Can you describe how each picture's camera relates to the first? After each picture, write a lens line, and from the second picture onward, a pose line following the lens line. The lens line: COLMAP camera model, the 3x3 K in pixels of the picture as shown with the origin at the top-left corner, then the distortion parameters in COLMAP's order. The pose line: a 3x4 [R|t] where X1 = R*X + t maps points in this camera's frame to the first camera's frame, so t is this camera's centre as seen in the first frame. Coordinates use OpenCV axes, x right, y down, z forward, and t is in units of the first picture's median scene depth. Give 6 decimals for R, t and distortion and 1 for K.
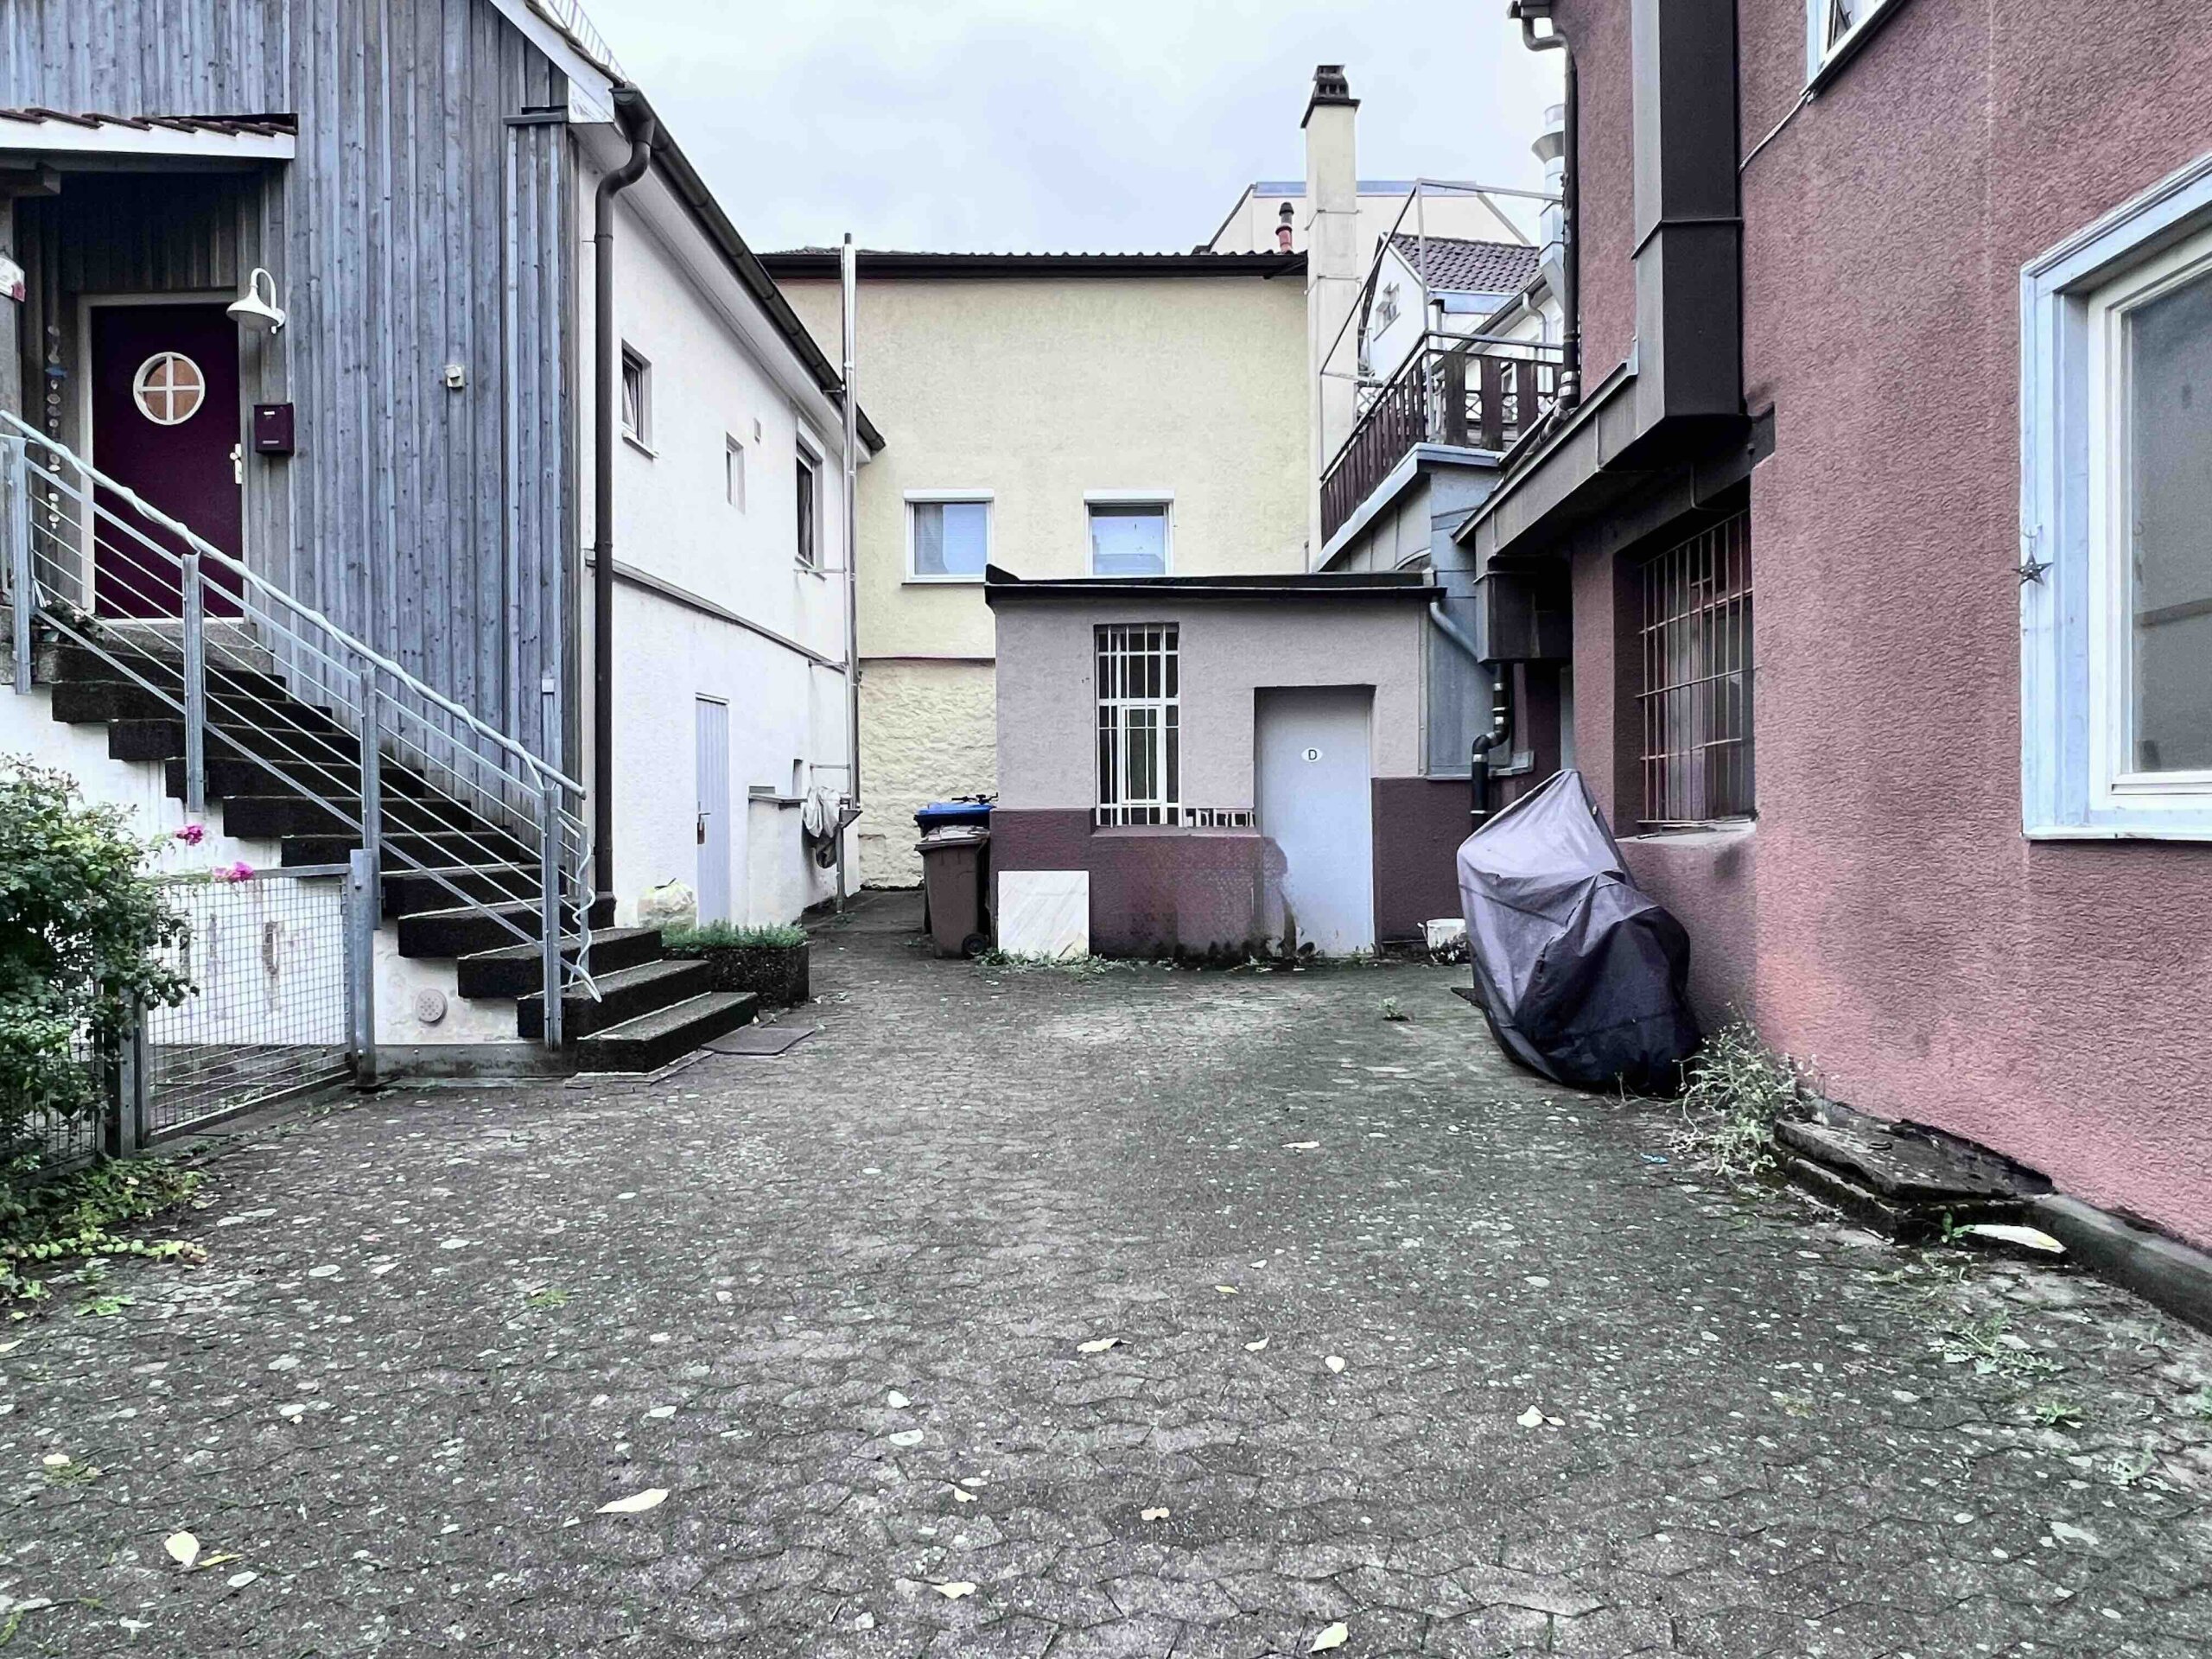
lens RADIAL K [[1504.6, 0, 1106.0], [0, 1504.6, 829.5], [0, 0, 1]] dist [-0.008899, 0.002807]
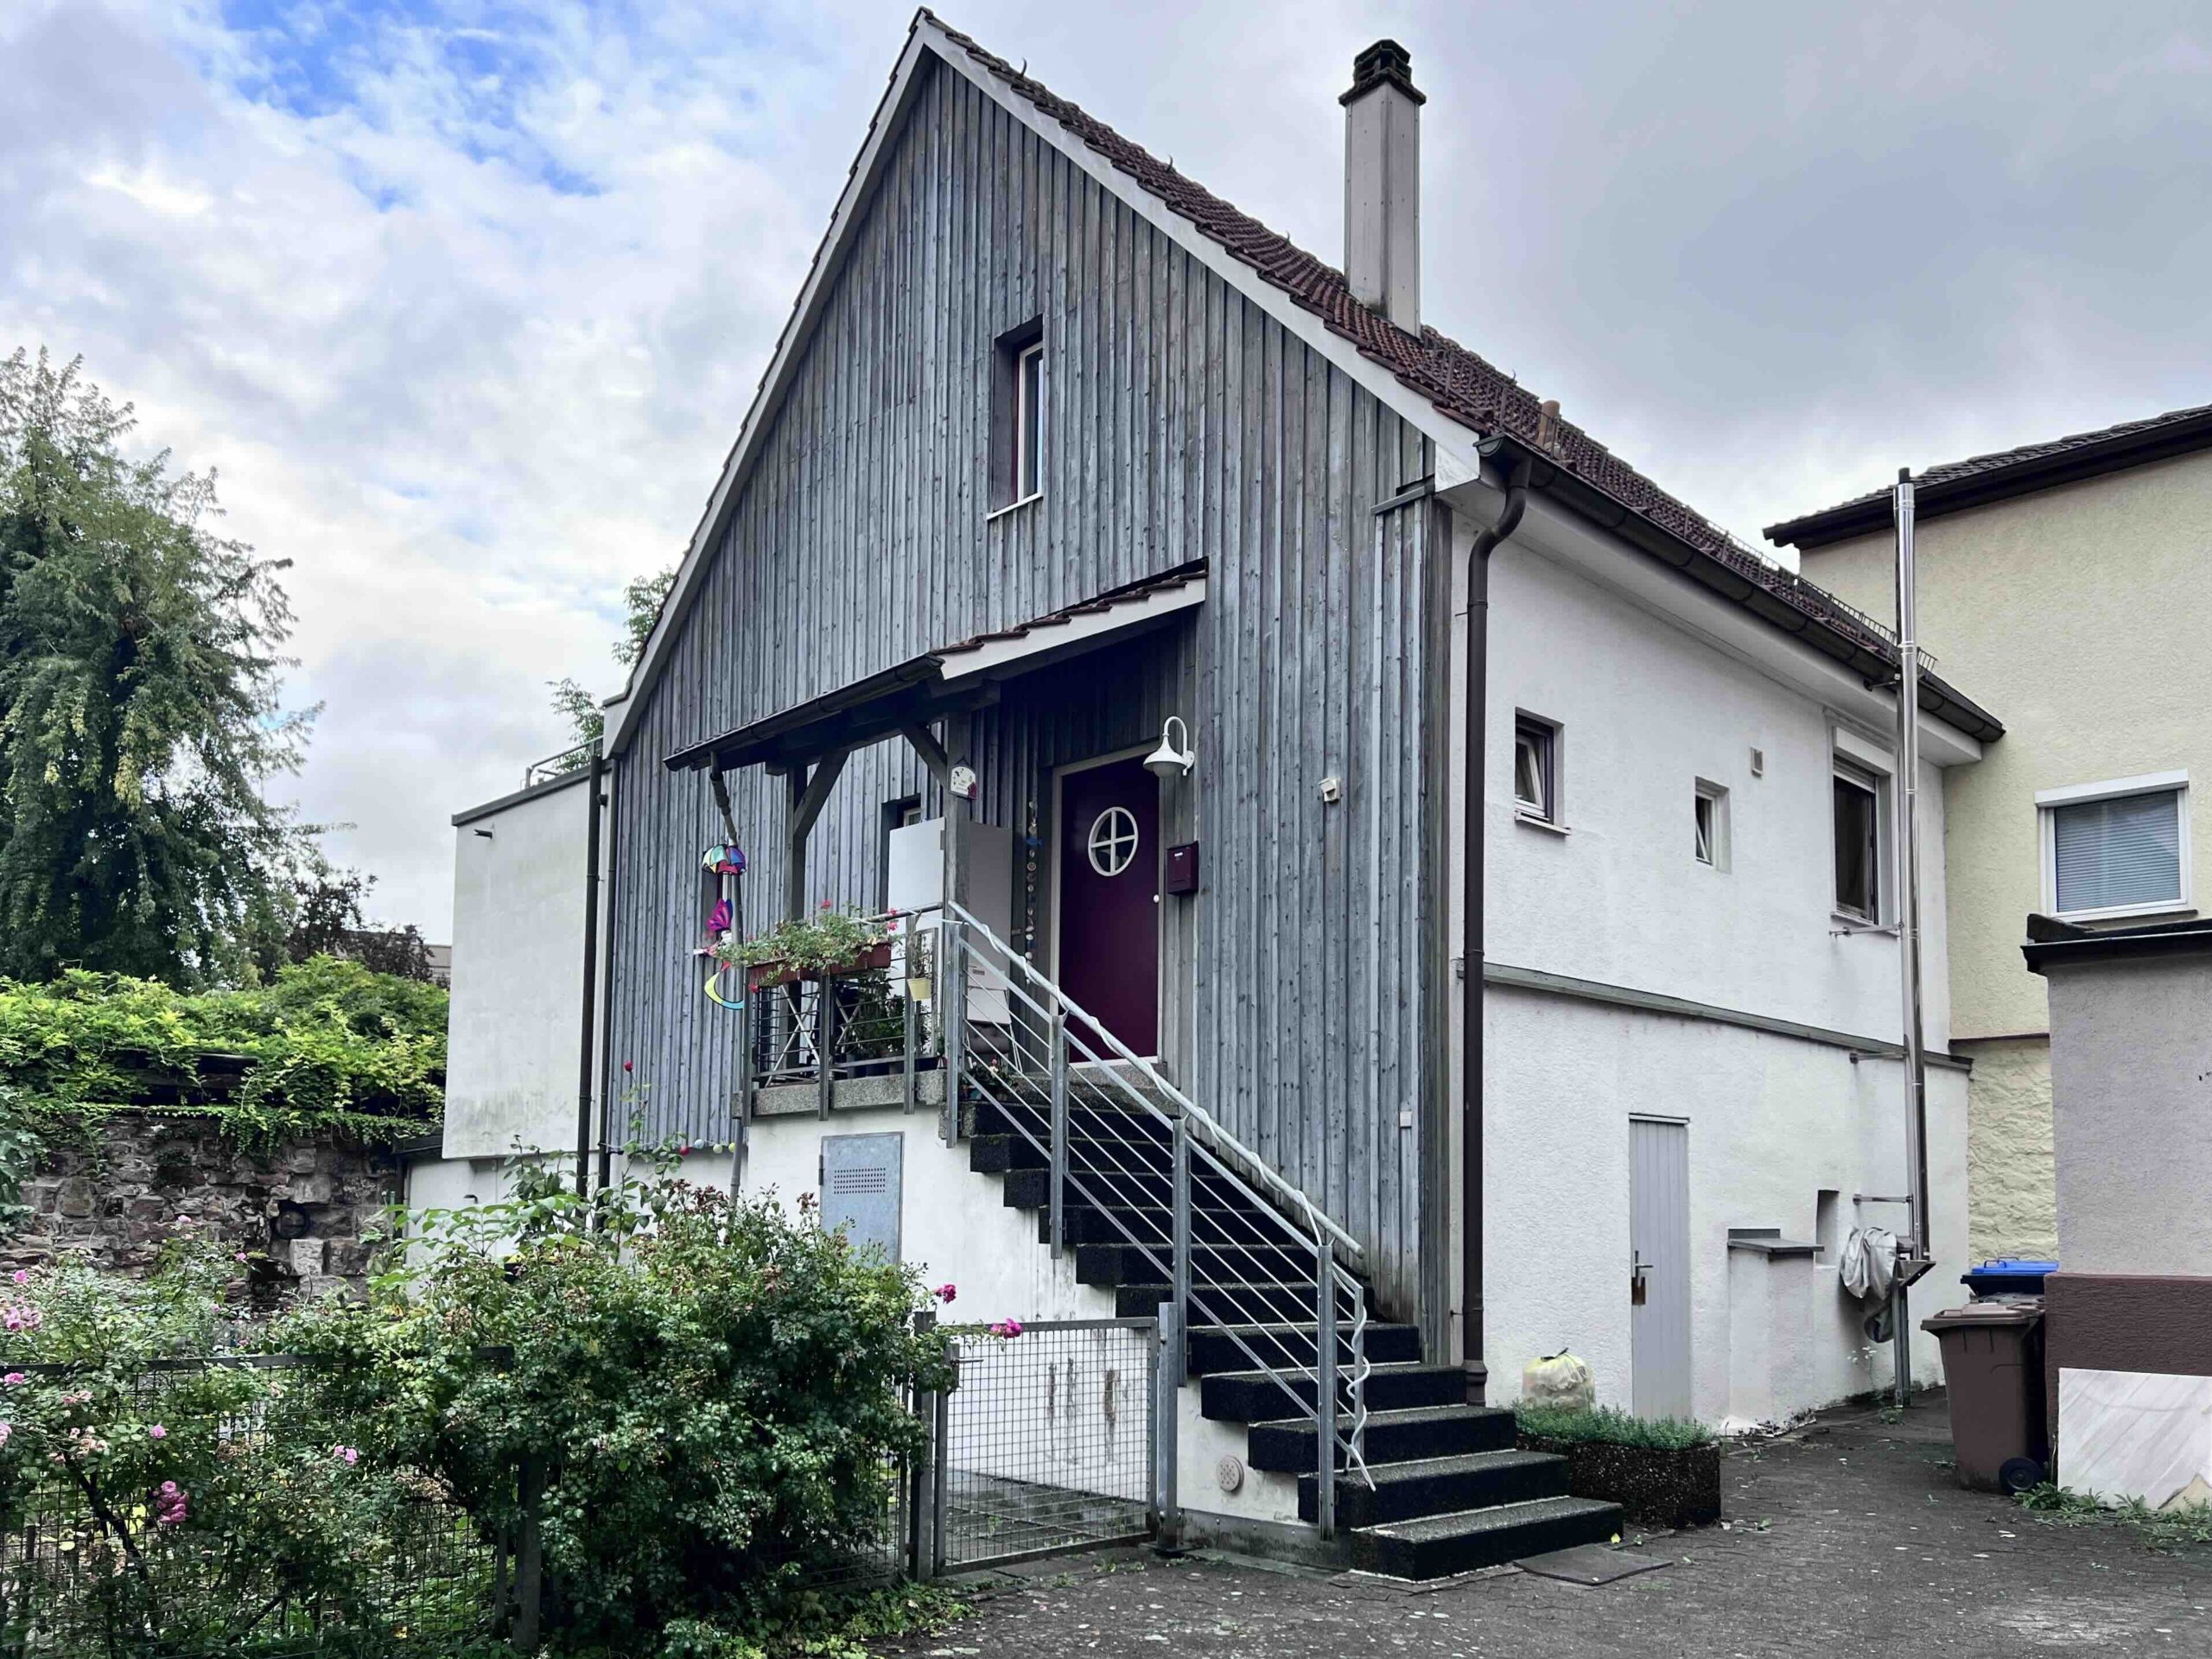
lens RADIAL K [[2508.5, 0, 1106.0], [0, 2508.5, 829.5], [0, 0, 1]] dist [0.221708, -0.628385]
pose [[0.600087, -0.092634, -0.794553, 0.750801], [-0.011468, 0.992174, -0.124335, -0.079413], [0.799853, 0.083724, 0.594328, -0.054584]]
